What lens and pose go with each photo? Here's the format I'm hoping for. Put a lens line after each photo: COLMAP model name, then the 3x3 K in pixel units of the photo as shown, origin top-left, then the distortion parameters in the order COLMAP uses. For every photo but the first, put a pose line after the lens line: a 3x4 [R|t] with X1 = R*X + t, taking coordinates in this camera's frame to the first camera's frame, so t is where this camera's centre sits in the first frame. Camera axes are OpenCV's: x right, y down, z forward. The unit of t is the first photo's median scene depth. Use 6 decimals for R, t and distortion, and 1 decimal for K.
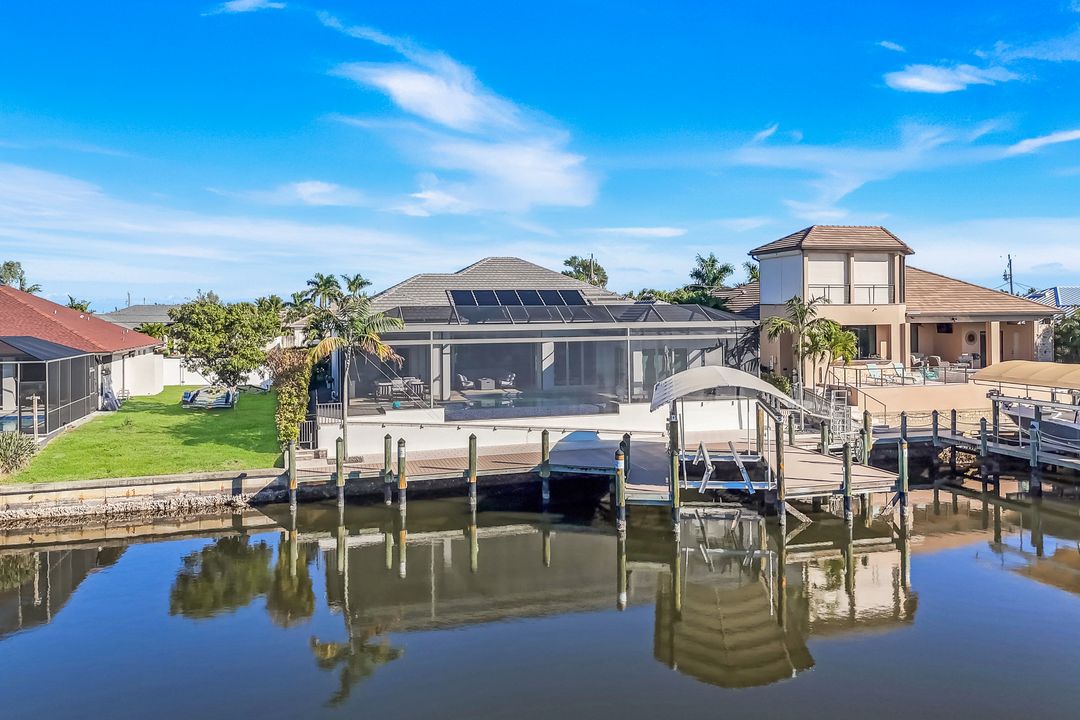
lens RADIAL K [[813.3, 0, 538.0], [0, 813.3, 309.9], [0, 0, 1]] dist [0.072871, -0.076157]
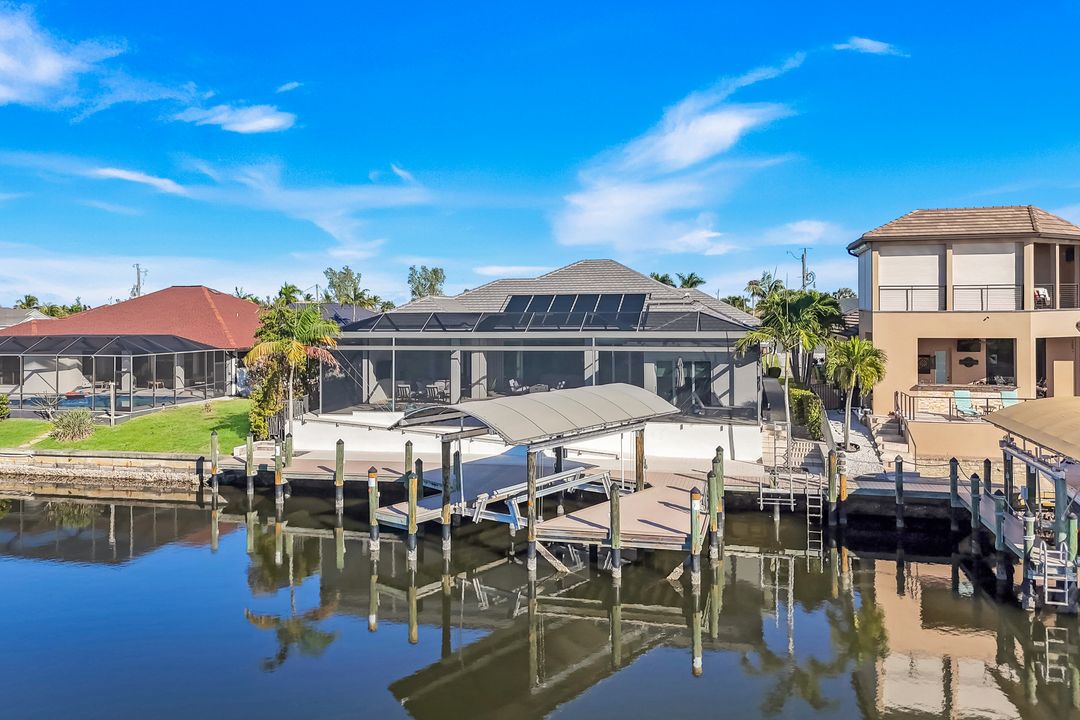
lens RADIAL K [[813.3, 0, 538.0], [0, 813.3, 309.9], [0, 0, 1]] dist [0.072871, -0.076157]
pose [[0.868610, 0.002632, -0.495489, 0.594590], [-0.000374, 0.999989, 0.004656, -0.015621], [0.495496, -0.003859, 0.868602, 0.200864]]
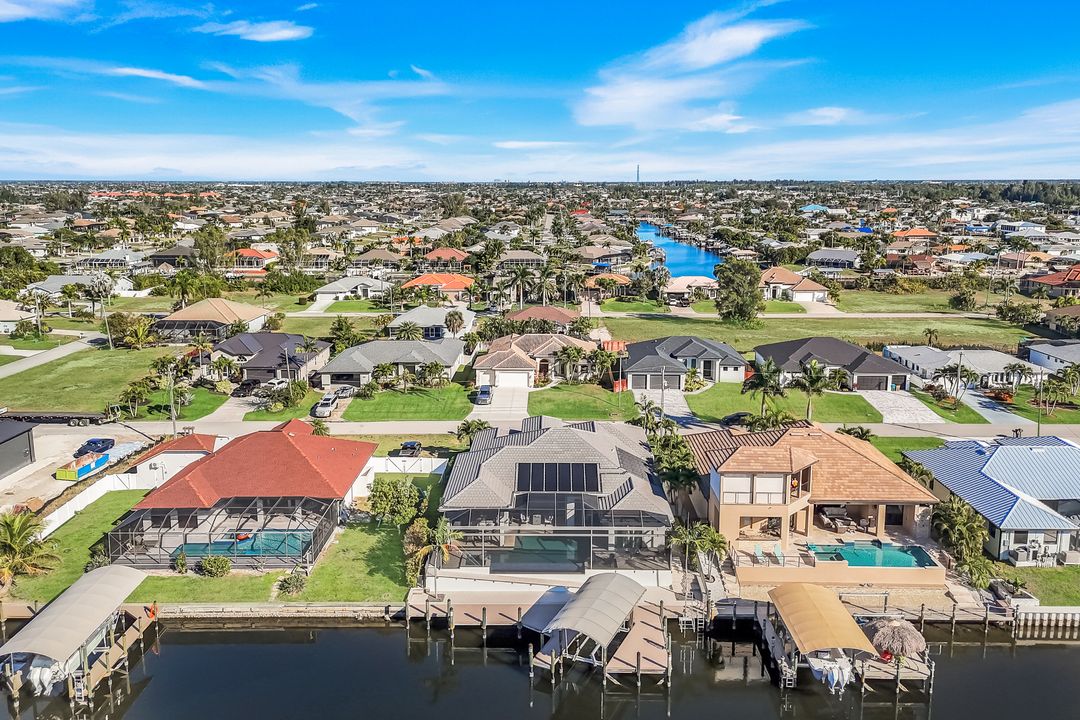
lens RADIAL K [[813.3, 0, 538.0], [0, 813.3, 309.9], [0, 0, 1]] dist [0.072871, -0.076157]
pose [[0.959078, 0.053803, -0.277983, 0.556324], [-0.009726, 0.987461, 0.157566, -0.872677], [0.282975, -0.148414, 0.947575, -0.807101]]
